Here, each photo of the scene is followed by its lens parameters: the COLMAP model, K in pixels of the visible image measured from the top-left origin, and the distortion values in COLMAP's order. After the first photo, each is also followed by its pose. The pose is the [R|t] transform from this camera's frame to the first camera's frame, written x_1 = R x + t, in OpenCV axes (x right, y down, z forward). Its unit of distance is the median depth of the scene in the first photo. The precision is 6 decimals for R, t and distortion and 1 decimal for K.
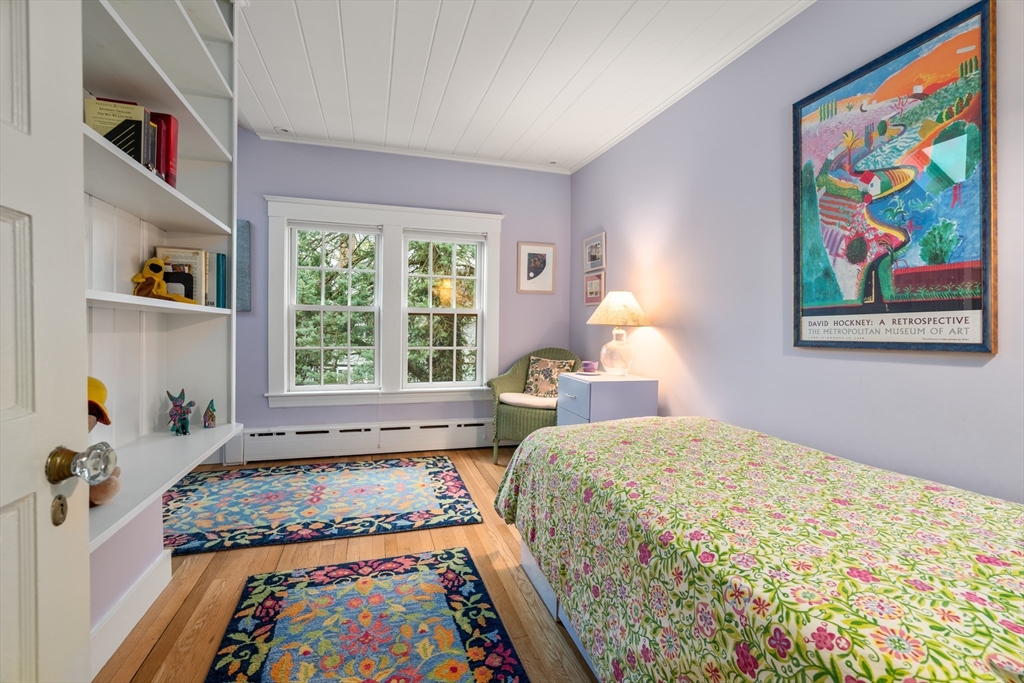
lens RADIAL K [[469.9, 0, 511.8], [0, 469.9, 333.2], [0, 0, 1]] dist [-0.000099, -0.000038]
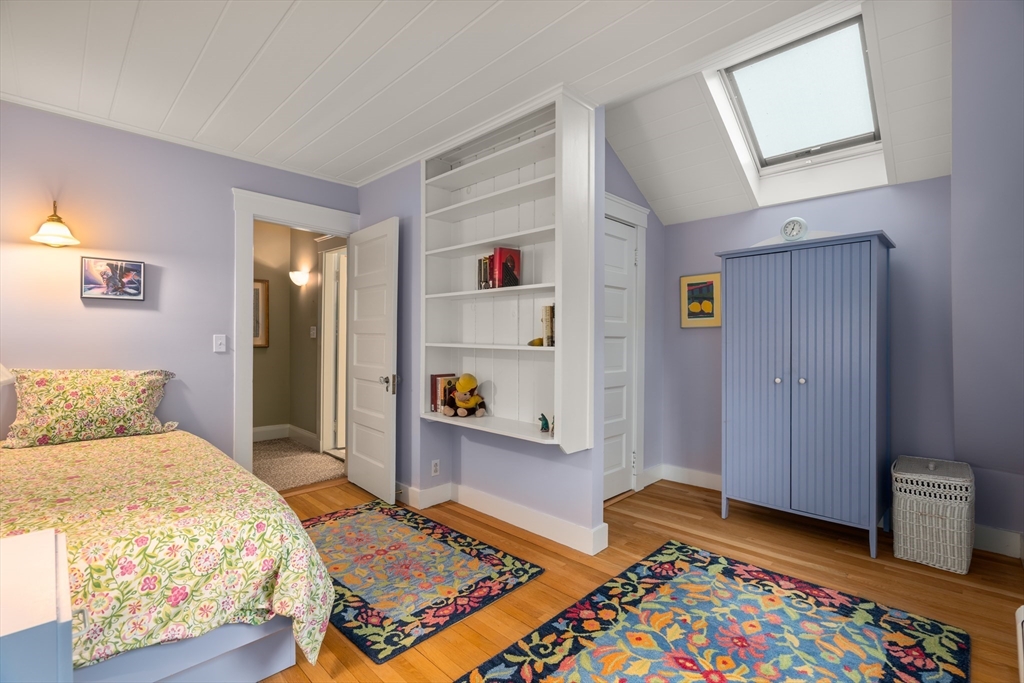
lens RADIAL K [[469.9, 0, 512.8], [0, 469.9, 339.7], [0, 0, 1]] dist [-0.000099, -0.000038]
pose [[-0.884352, -0.013977, -0.466612, 0.071089], [-0.018911, 0.999804, 0.005893, -0.065463], [0.466438, 0.014036, -0.884442, 1.832786]]
